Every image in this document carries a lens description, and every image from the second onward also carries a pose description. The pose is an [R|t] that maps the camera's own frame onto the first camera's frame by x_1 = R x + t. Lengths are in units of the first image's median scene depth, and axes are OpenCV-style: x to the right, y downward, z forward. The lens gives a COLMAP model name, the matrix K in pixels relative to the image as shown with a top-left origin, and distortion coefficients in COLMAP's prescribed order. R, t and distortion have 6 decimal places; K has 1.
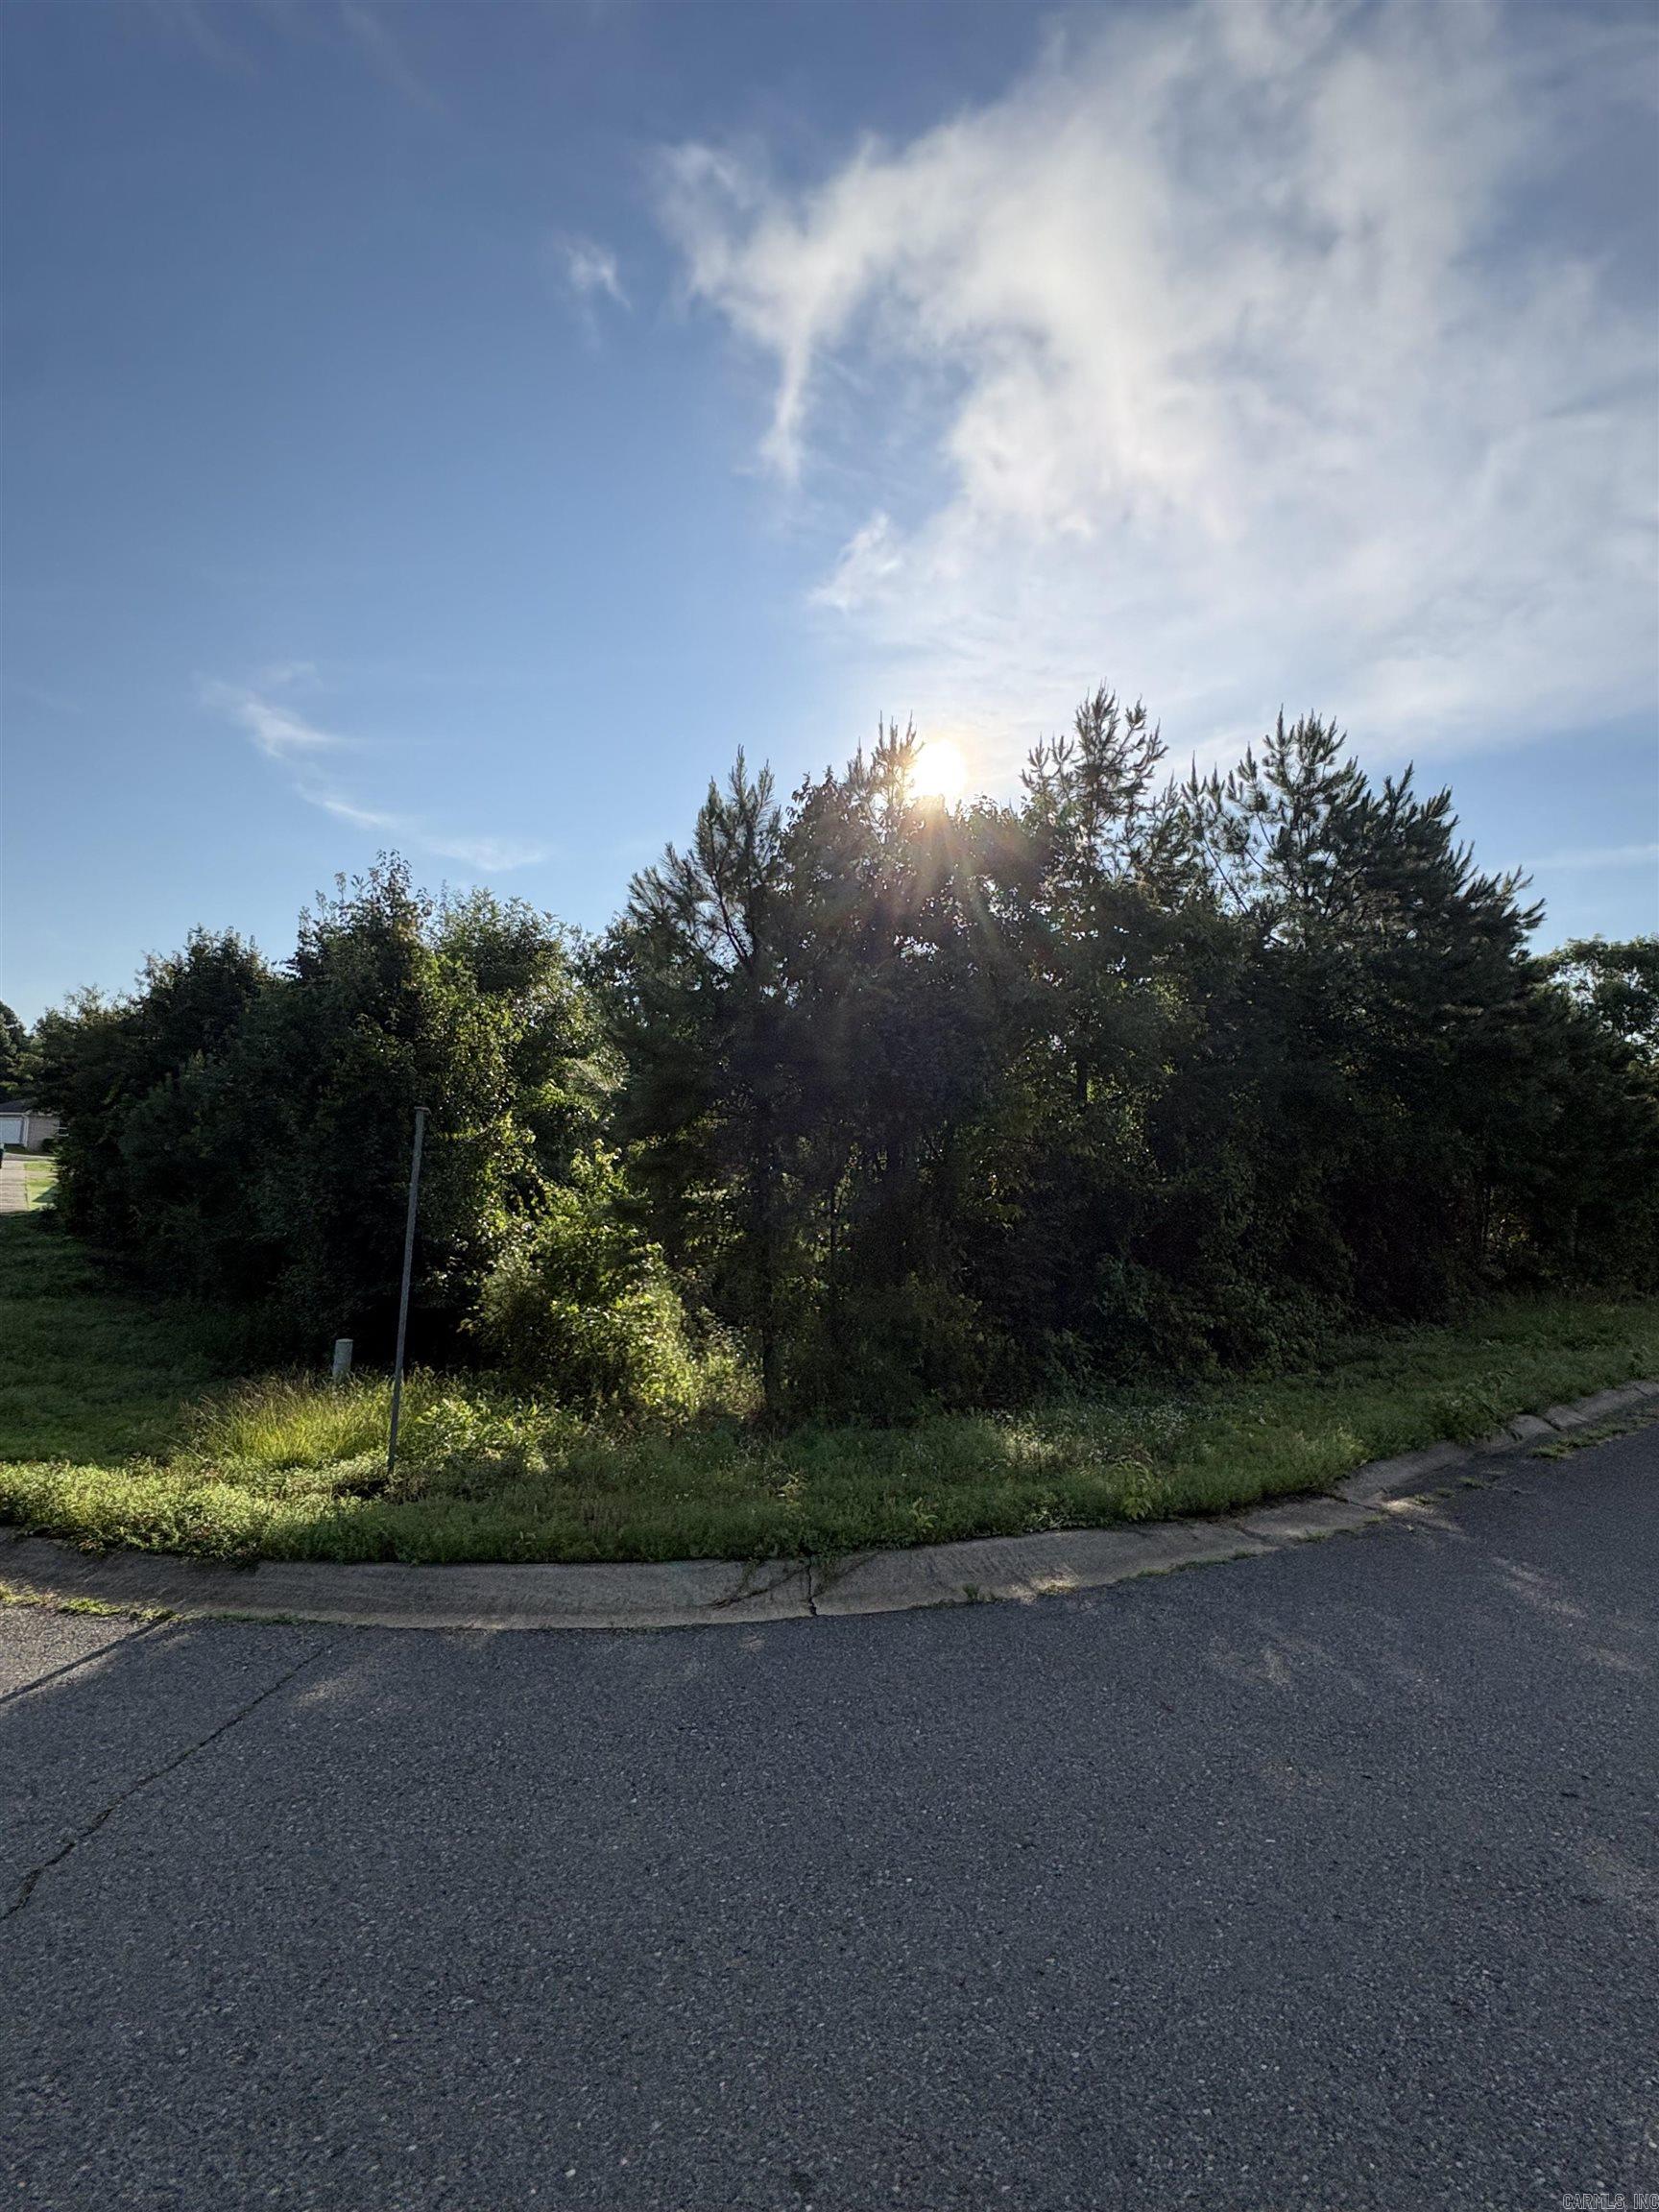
lens RADIAL K [[987.3, 0, 829.5], [0, 987.3, 1106.0], [0, 0, 1]] dist [-0.003182, 0.000711]
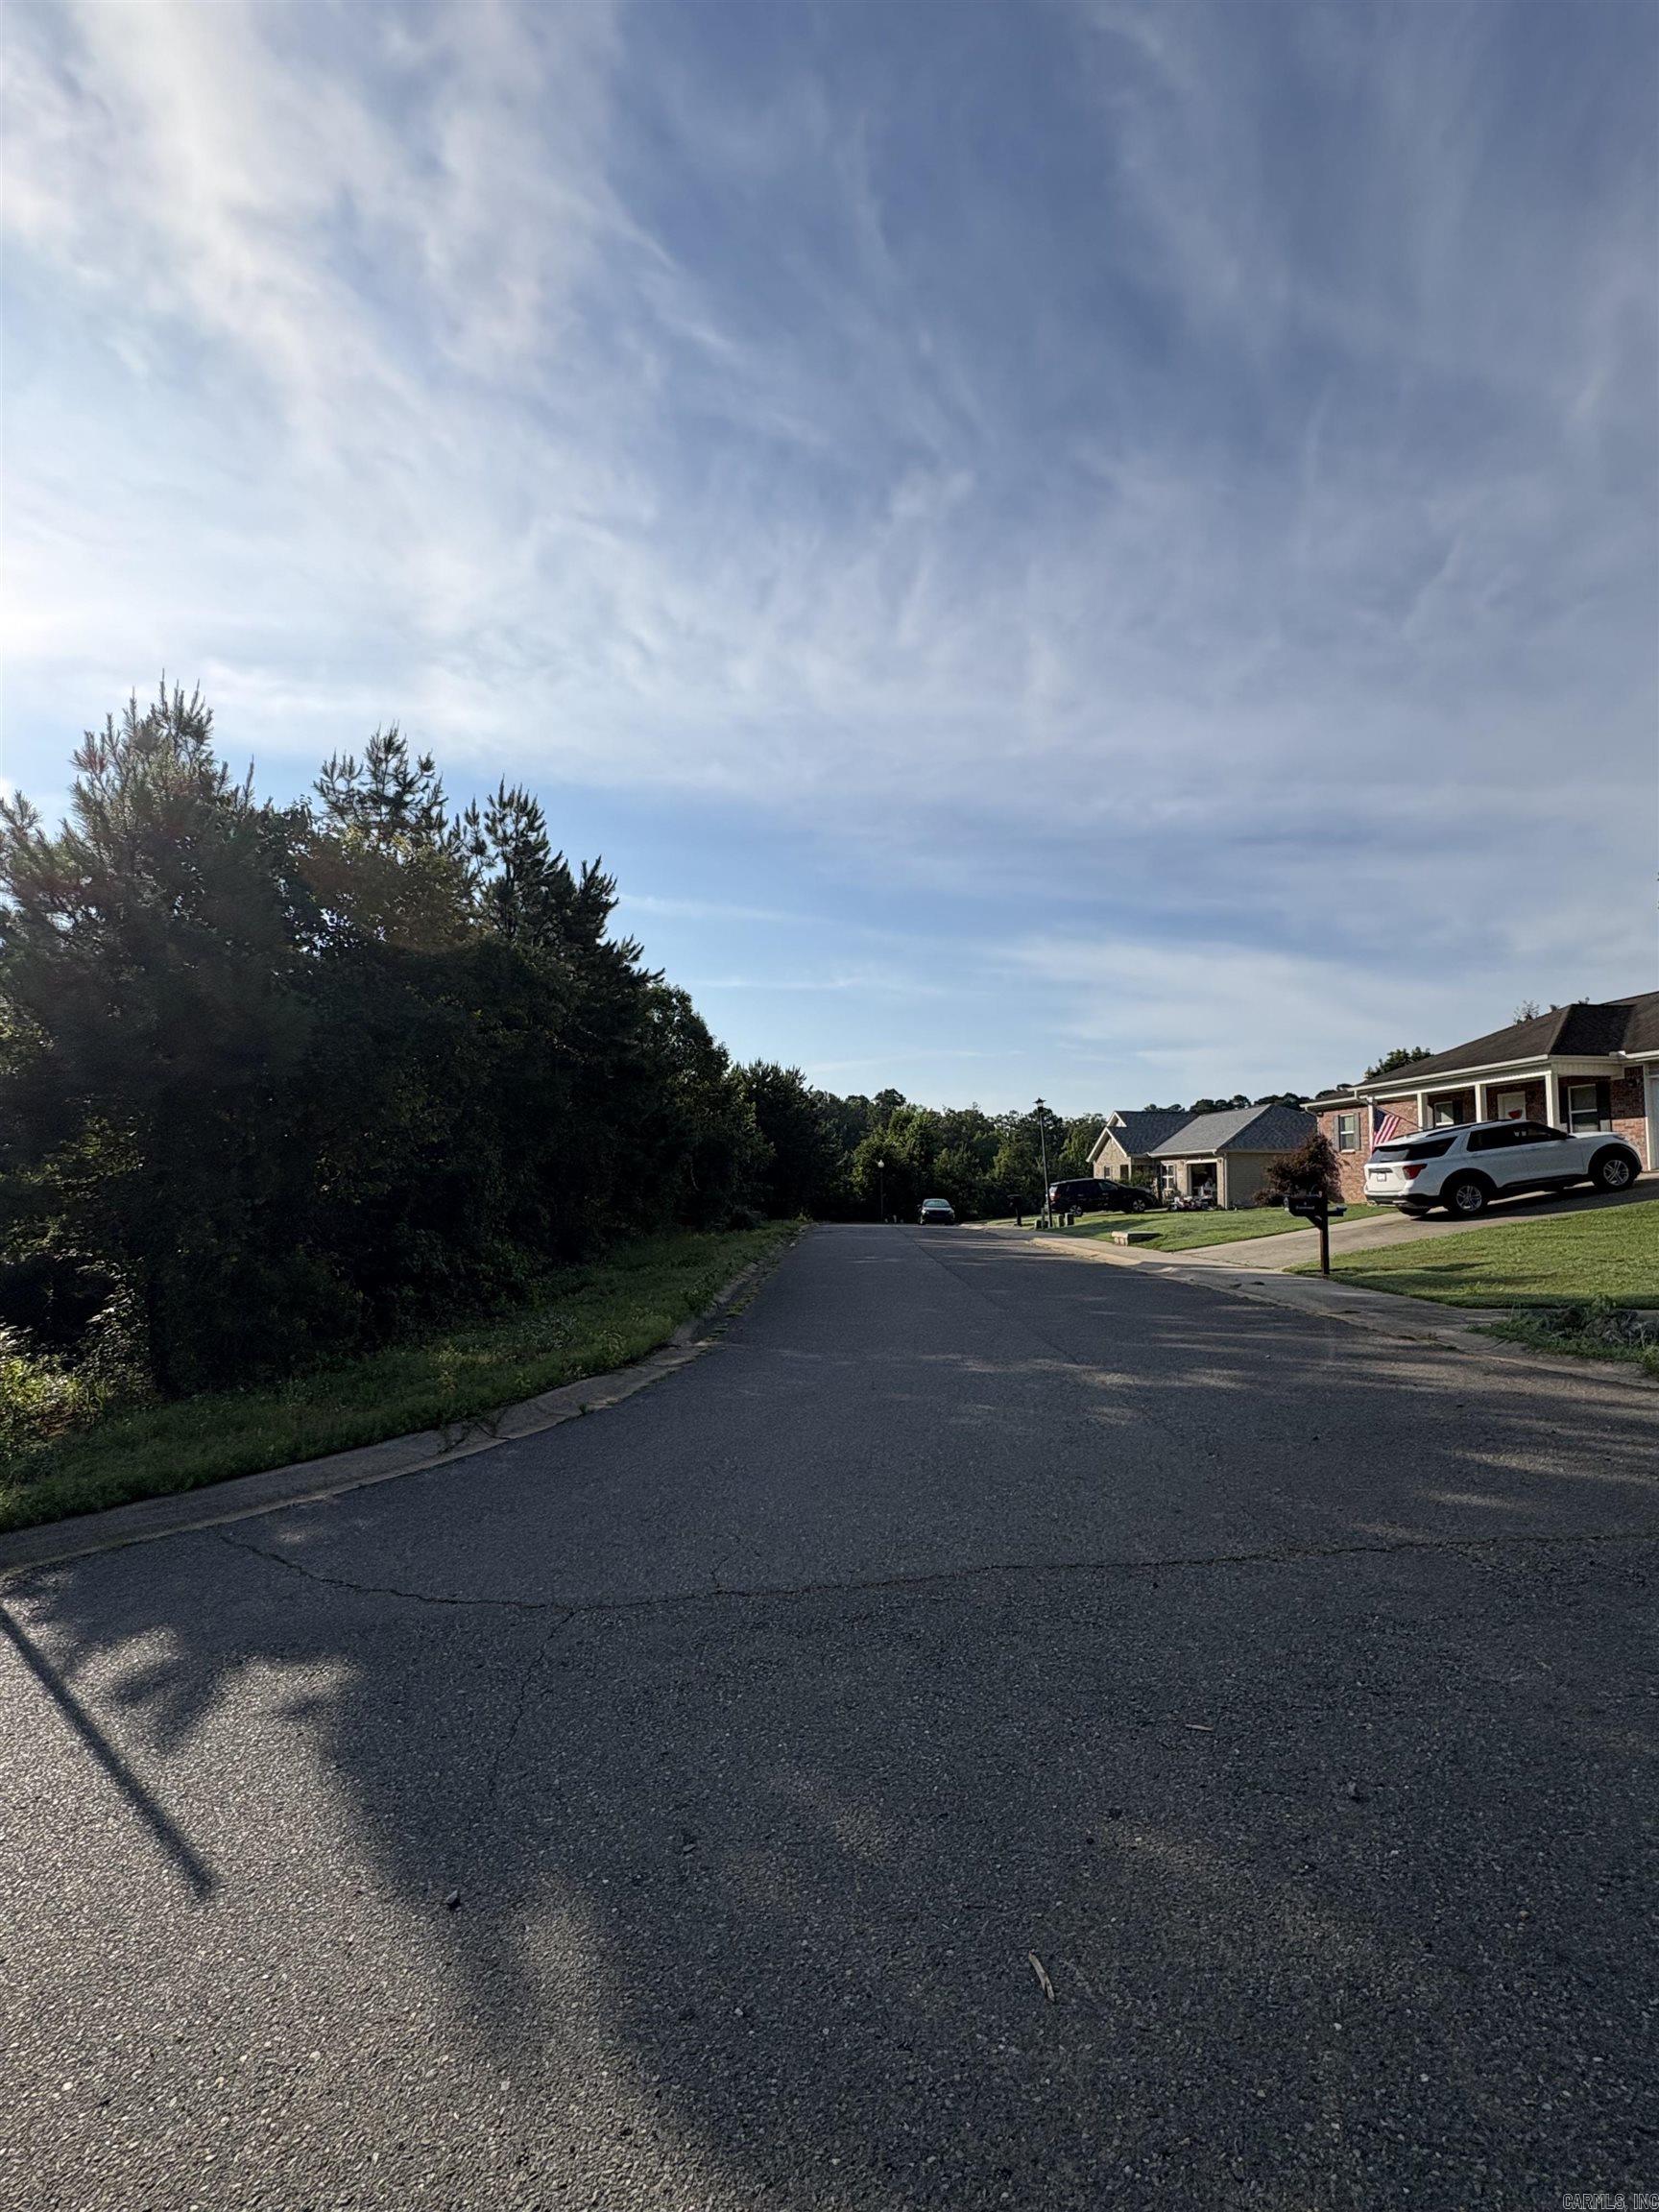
lens RADIAL K [[992.9, 0, 827.7], [0, 992.9, 1105.1], [0, 0, 1]] dist [0.003158, 0.001140]
pose [[0.609173, 0.039764, 0.792040, -0.465196], [-0.057605, 0.998323, -0.005815, -0.019254], [-0.790943, -0.042083, 0.610441, -0.167475]]
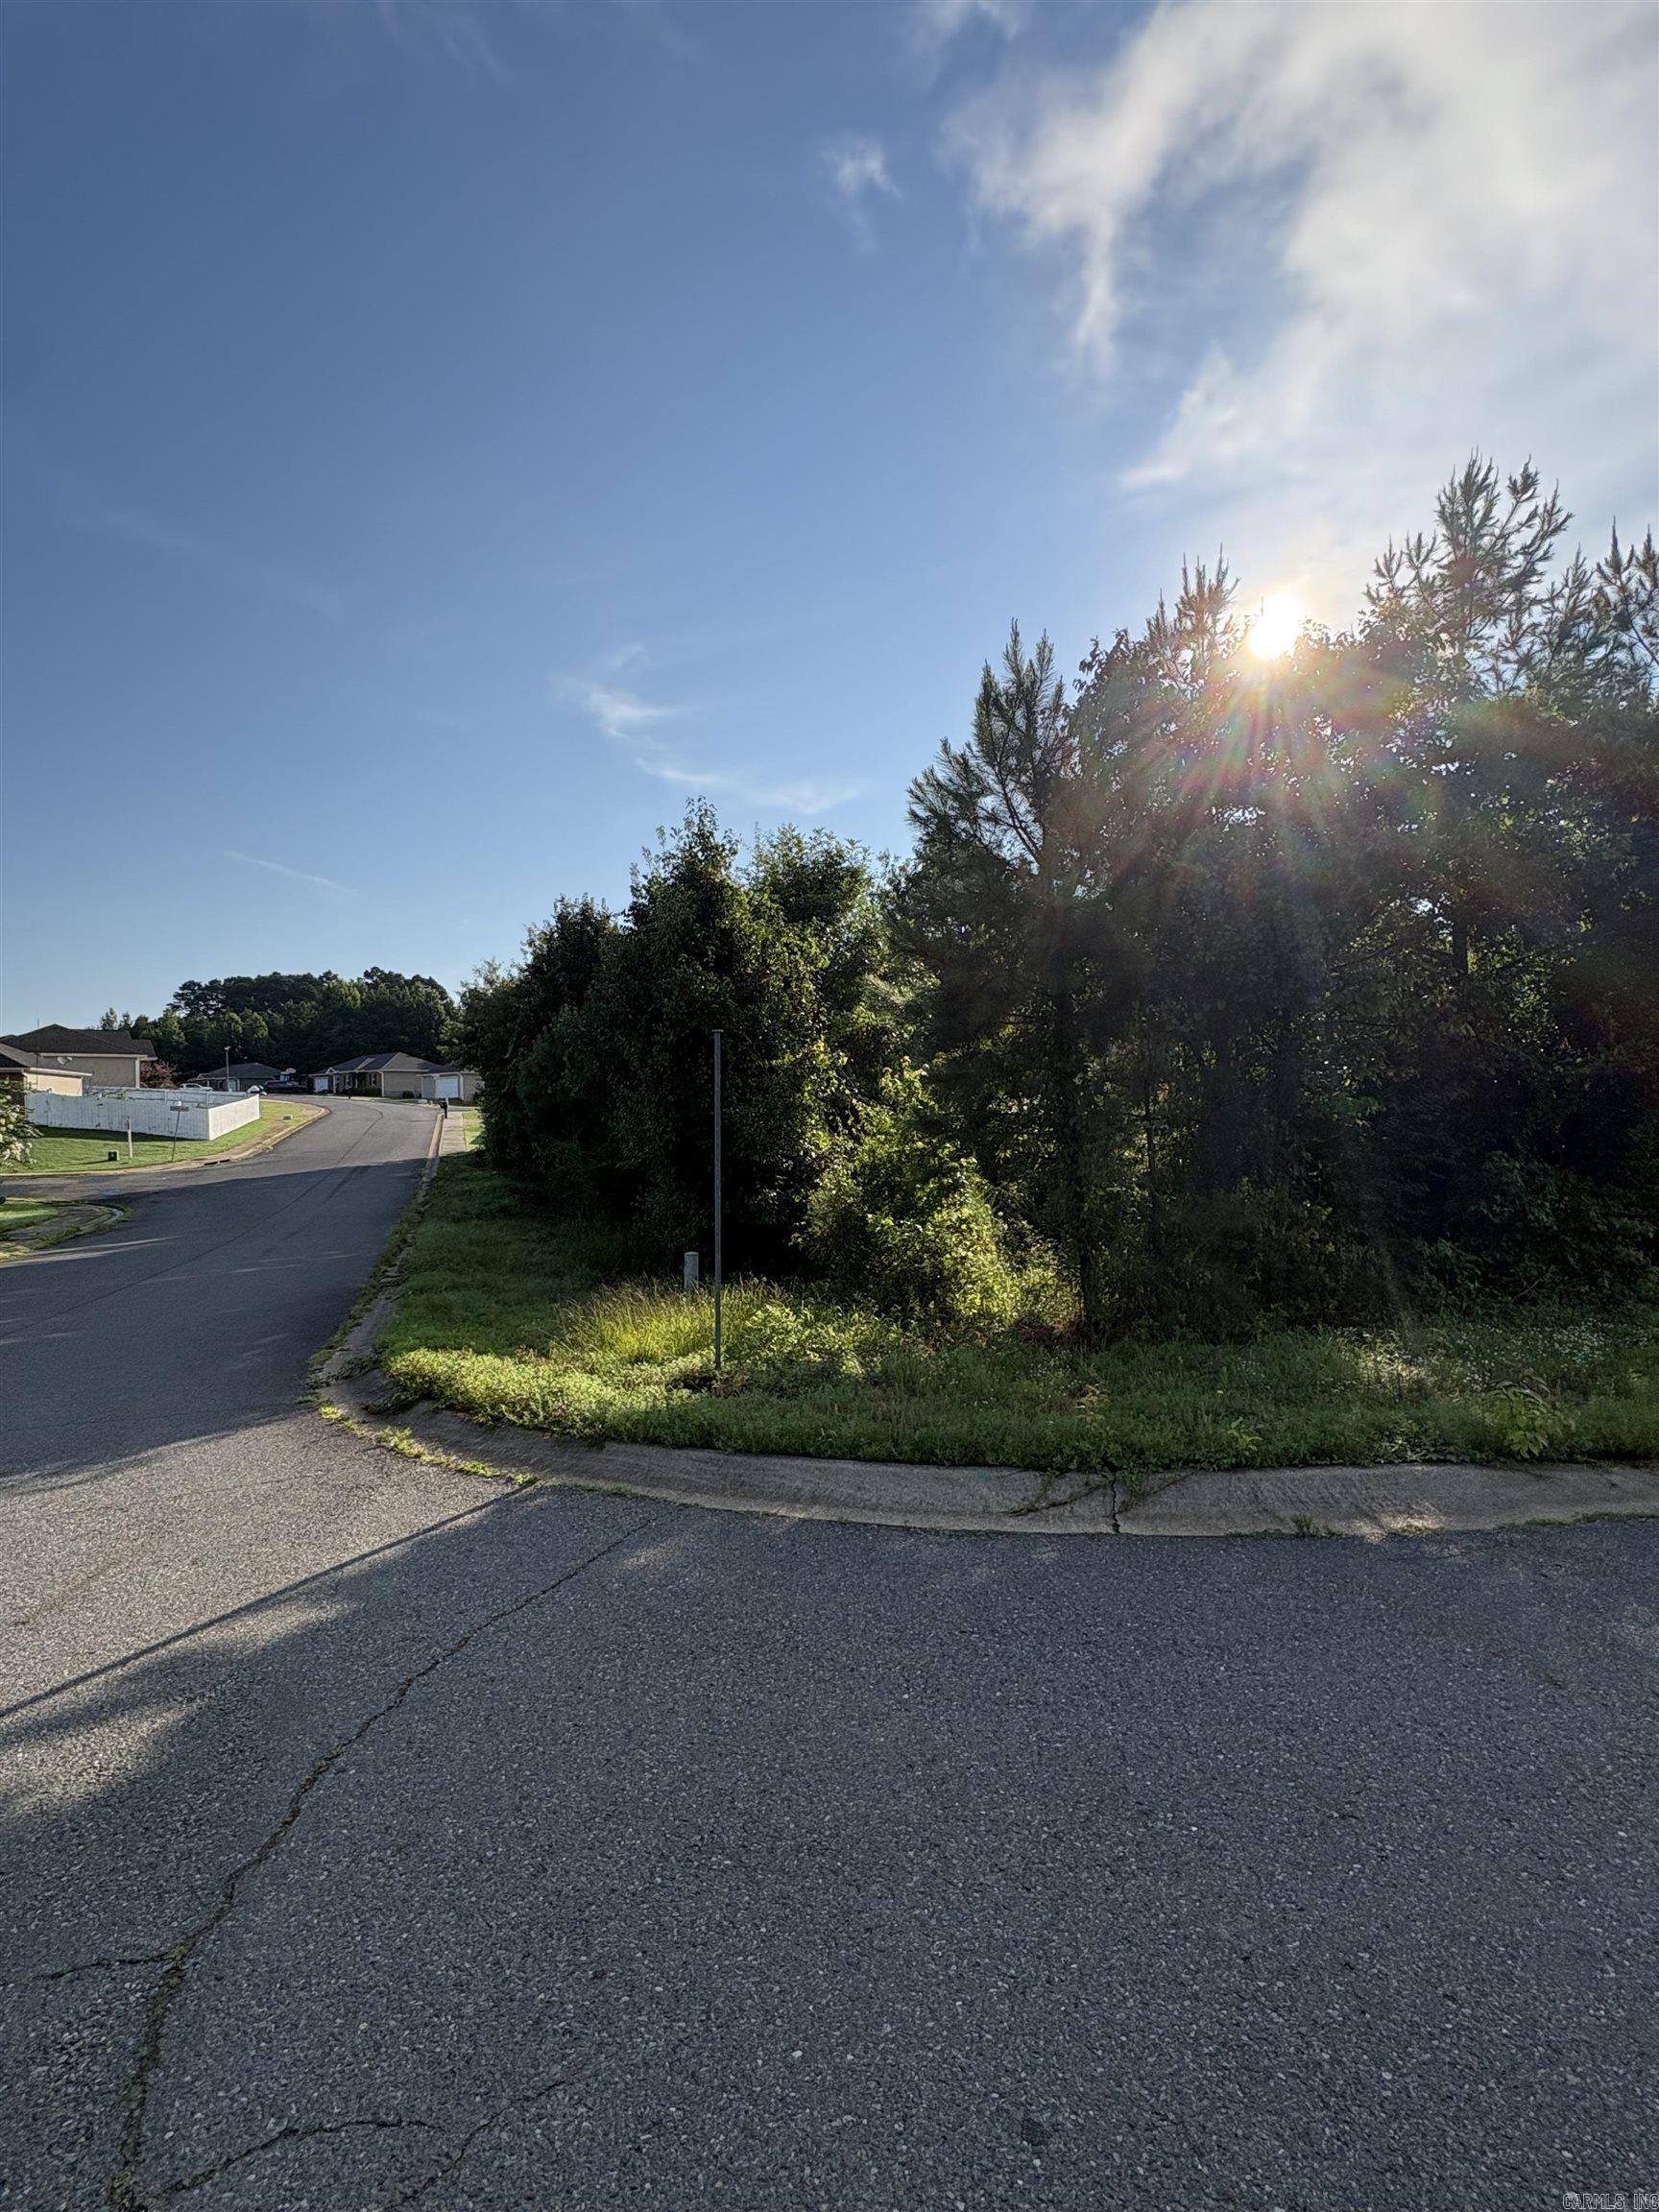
lens RADIAL K [[985.3, 0, 829.5], [0, 985.3, 1106.0], [0, 0, 1]] dist [-0.002729, 0.000790]
pose [[0.942376, -0.050260, -0.330759, 0.028856], [0.076077, 0.994944, 0.065569, 0.016110], [0.325791, -0.086954, 0.941435, 0.034220]]
